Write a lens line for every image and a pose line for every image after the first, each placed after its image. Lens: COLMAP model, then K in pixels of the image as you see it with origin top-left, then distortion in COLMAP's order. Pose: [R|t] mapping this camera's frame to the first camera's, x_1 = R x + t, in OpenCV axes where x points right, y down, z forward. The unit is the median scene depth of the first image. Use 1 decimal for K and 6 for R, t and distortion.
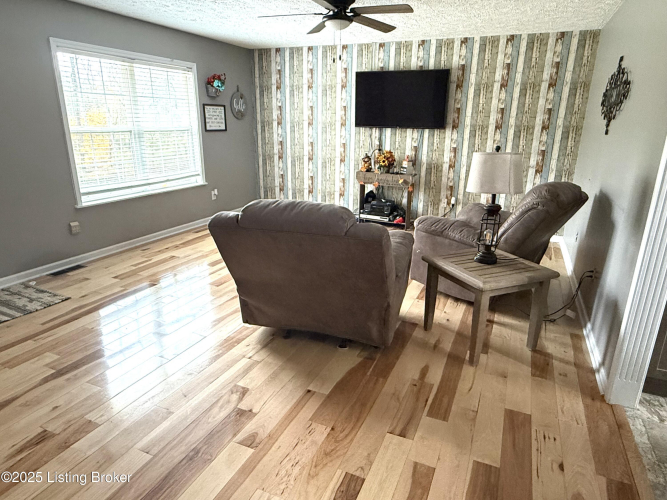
lens RADIAL K [[428.2, 0, 333.5], [0, 428.2, 250.0], [0, 0, 1]] dist [-0.001757, 0.002163]
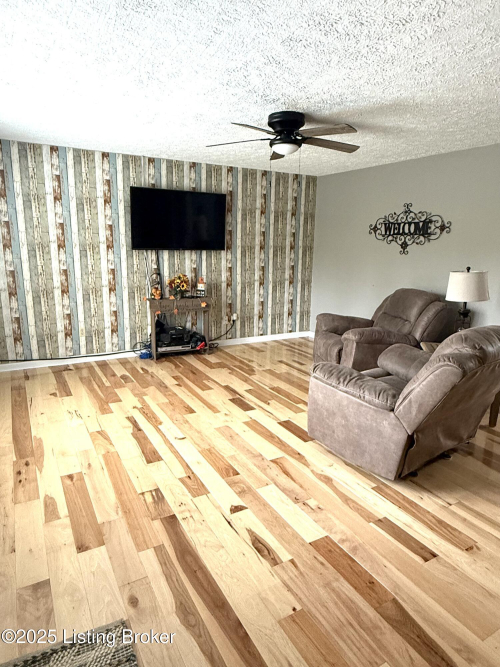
lens RADIAL K [[428.2, 0, 250.0], [0, 428.2, 333.5], [0, 0, 1]] dist [-0.001757, 0.002163]
pose [[0.588493, -0.180272, 0.788148, -0.542667], [0.219794, 0.973784, 0.058617, -0.130315], [-0.778053, 0.138735, 0.612688, 0.336033]]
